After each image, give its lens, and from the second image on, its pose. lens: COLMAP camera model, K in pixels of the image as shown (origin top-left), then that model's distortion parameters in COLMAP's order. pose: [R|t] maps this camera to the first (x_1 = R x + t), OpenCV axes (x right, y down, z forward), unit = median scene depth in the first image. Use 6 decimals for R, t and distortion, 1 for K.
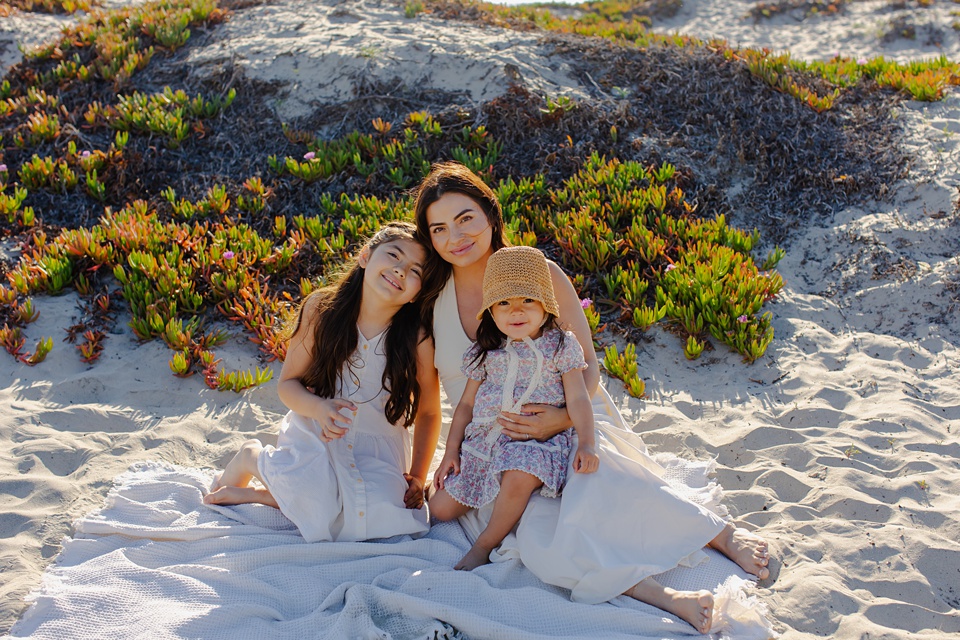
lens RADIAL K [[1433.2, 0, 479.2], [0, 1433.2, 318.7], [0, 0, 1]] dist [0.078096, -0.524116]
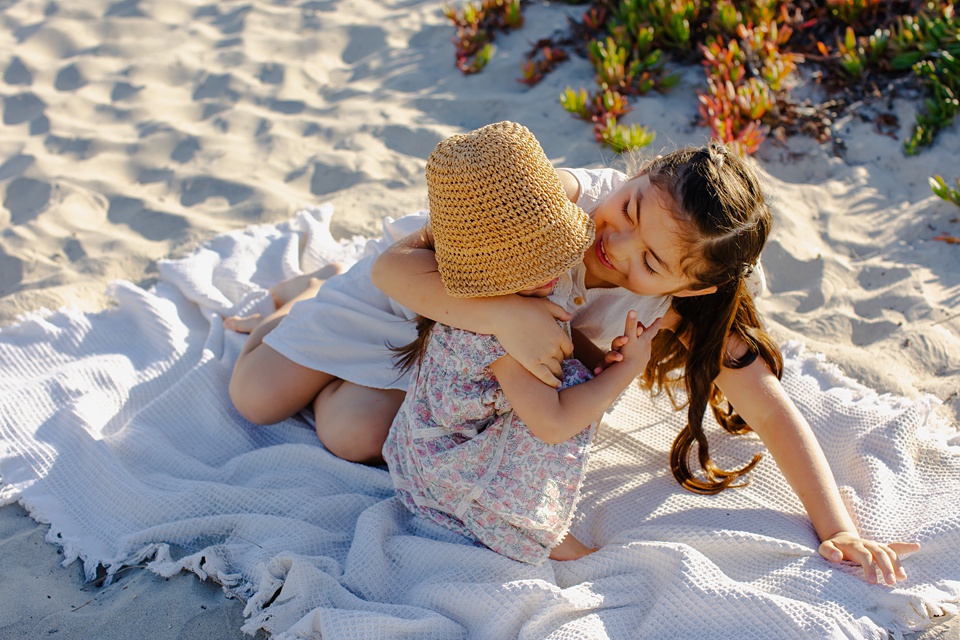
lens RADIAL K [[1444.1, 0, 498.7], [0, 1444.1, 310.6], [0, 0, 1]] dist [0.019676, -0.013215]
pose [[0.700700, 0.273294, -0.659037, 0.232673], [-0.174686, 0.961327, 0.212921, -0.014403], [0.691740, -0.034070, 0.721342, 0.323074]]
